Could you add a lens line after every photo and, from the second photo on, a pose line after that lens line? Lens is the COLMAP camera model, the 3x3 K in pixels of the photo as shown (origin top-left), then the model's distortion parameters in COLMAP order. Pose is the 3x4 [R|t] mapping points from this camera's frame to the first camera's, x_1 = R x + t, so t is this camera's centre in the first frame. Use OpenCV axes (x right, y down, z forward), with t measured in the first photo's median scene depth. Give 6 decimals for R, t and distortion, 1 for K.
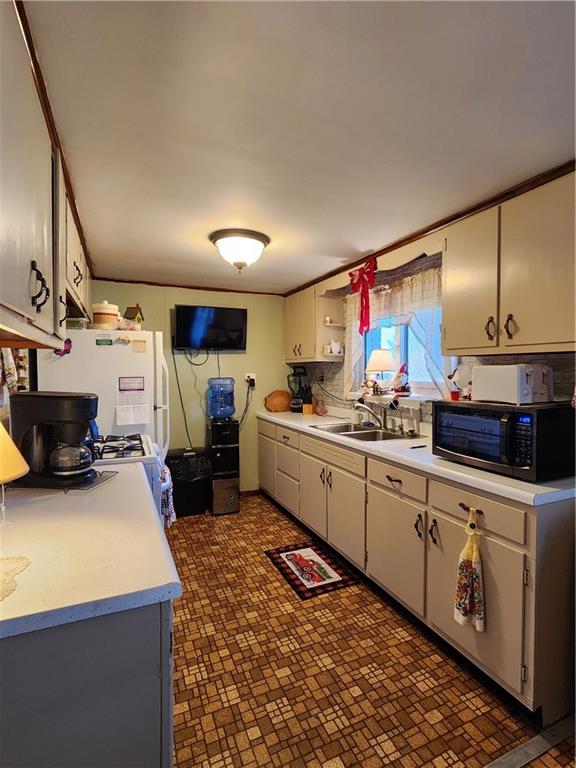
lens RADIAL K [[379.0, 0, 288.0], [0, 379.0, 384.0], [0, 0, 1]] dist [0.003173, -0.000042]
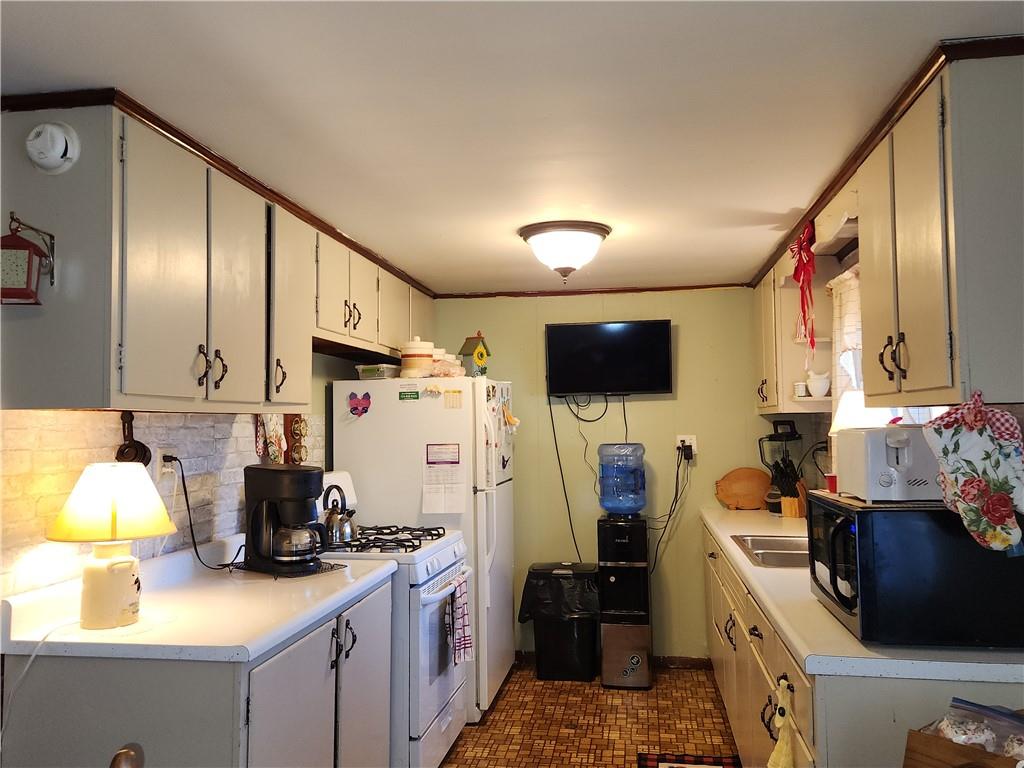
lens RADIAL K [[819.7, 0, 512.0], [0, 819.7, 384.0], [0, 0, 1]] dist [0.043967, -0.005793]
pose [[0.837828, -0.036703, -0.544699, 0.385756], [-0.006693, 0.996972, -0.077473, -0.009324], [0.545893, 0.068555, 0.835046, -0.140220]]
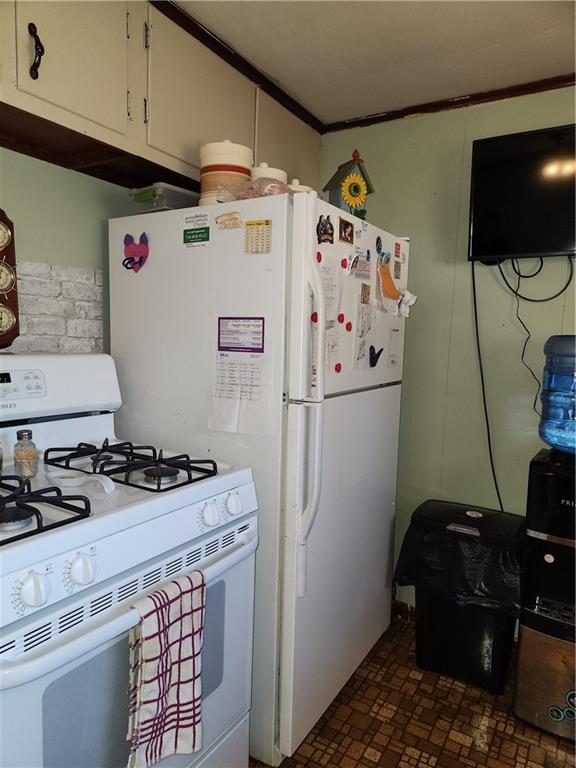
lens RADIAL K [[508.7, 0, 288.0], [0, 508.7, 384.0], [0, 0, 1]] dist [0.030402, -0.004102]
pose [[0.563734, 0.103404, -0.819458, 0.051569], [-0.059184, 0.994639, 0.084794, 0.002691], [0.823833, 0.000697, 0.566832, 0.554835]]
